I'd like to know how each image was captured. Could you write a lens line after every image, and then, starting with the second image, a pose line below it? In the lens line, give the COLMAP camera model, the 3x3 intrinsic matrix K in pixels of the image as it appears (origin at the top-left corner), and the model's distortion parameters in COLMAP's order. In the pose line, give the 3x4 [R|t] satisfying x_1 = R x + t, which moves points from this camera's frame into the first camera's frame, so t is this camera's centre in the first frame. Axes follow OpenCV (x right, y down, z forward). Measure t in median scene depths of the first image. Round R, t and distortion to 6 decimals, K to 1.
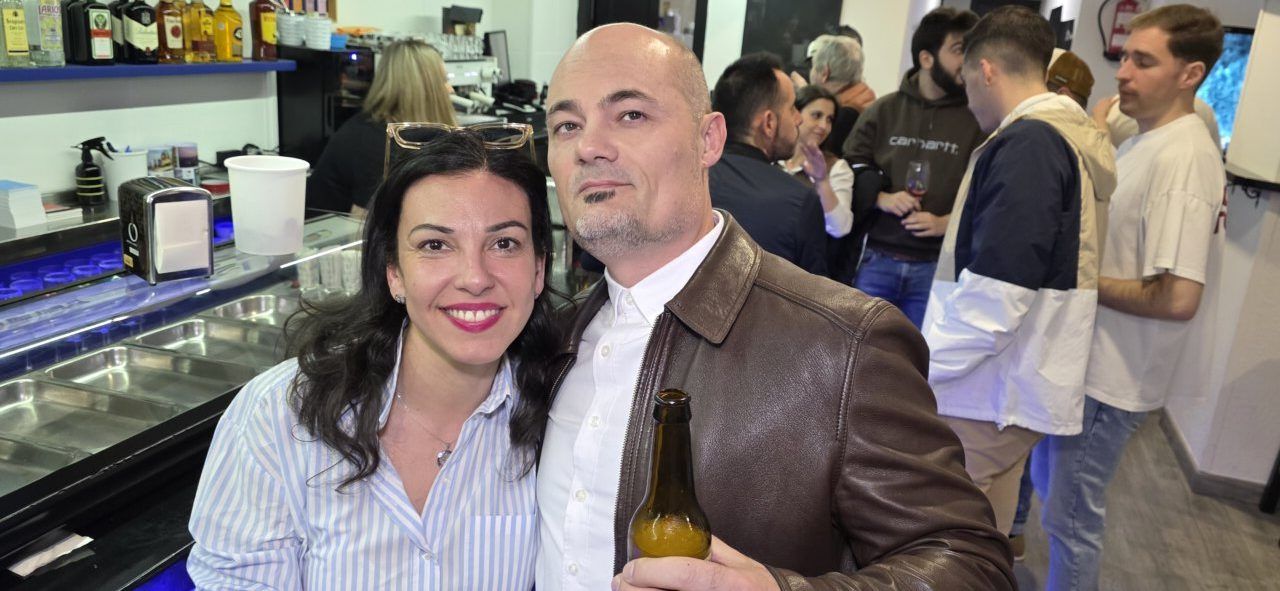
lens RADIAL K [[956.7, 0, 642.3], [0, 956.7, 290.6], [0, 0, 1]] dist [0.069668, -0.068892]
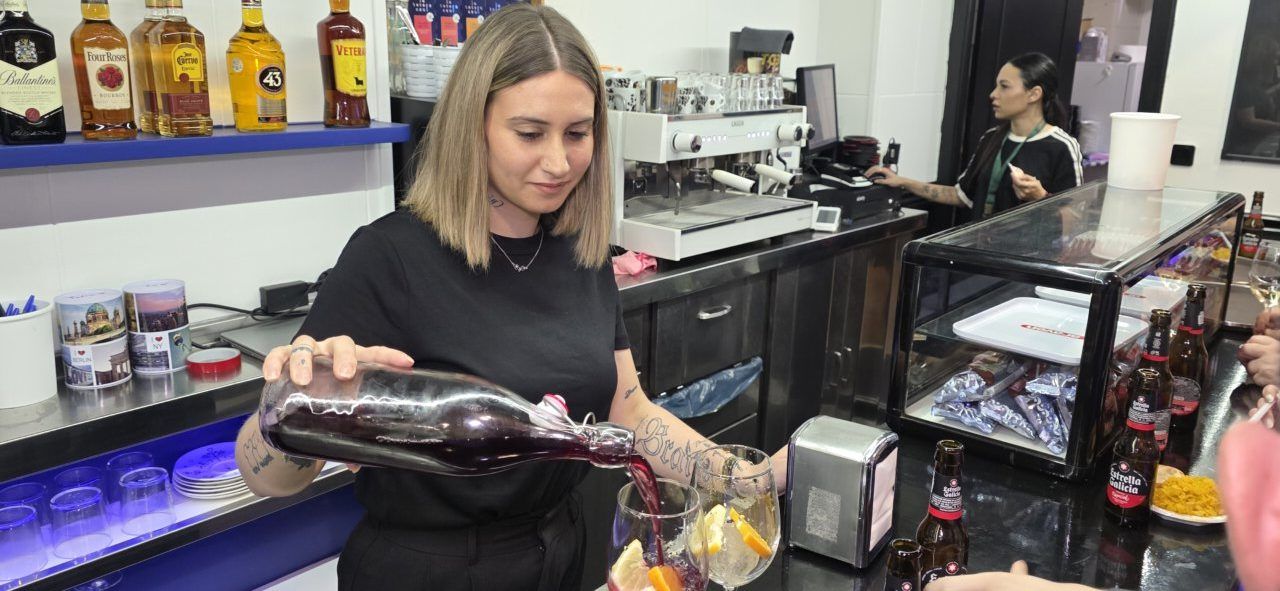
lens RADIAL K [[956.7, 0, 647.2], [0, 956.7, 285.3], [0, 0, 1]] dist [0.069668, -0.068892]
pose [[0.932226, 0.046408, -0.358888, -0.019932], [-0.063886, 0.997272, -0.036988, -0.100122], [0.356192, 0.057409, 0.932648, 0.401868]]
